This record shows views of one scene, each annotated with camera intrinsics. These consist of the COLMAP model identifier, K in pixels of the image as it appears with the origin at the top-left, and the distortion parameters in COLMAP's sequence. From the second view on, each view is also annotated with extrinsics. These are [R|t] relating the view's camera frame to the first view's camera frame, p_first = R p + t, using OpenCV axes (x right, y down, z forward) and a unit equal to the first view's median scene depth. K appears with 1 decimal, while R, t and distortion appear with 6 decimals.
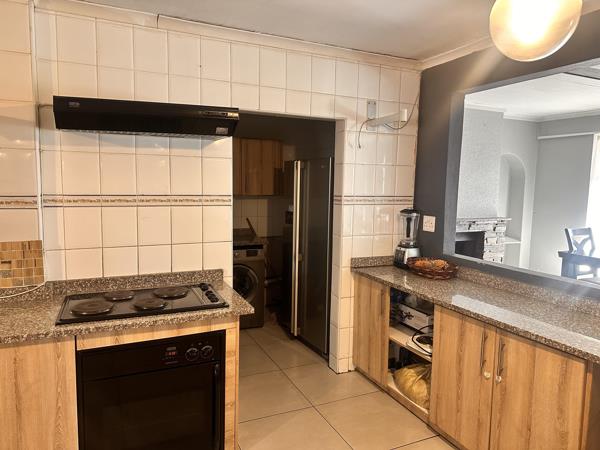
lens RADIAL K [[422.4, 0, 295.6], [0, 422.4, 223.5], [0, 0, 1]] dist [0.120179, -0.161366]
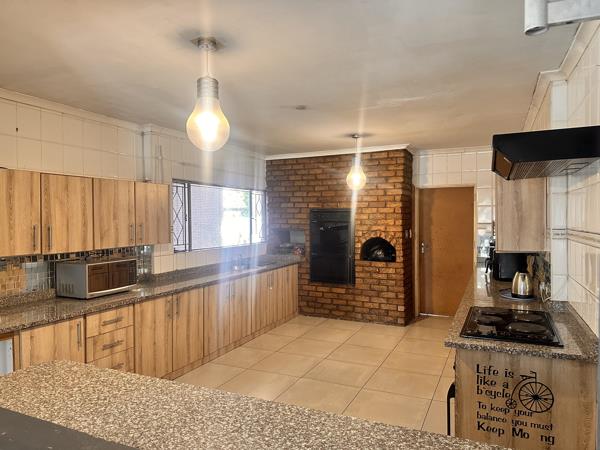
lens RADIAL K [[422.4, 0, 295.6], [0, 422.4, 223.5], [0, 0, 1]] dist [0.120179, -0.161366]
pose [[-0.768448, -0.001829, -0.639909, 0.663990], [-0.067497, 0.994649, 0.078212, -0.106847], [0.636342, 0.103294, -0.764460, 1.239040]]
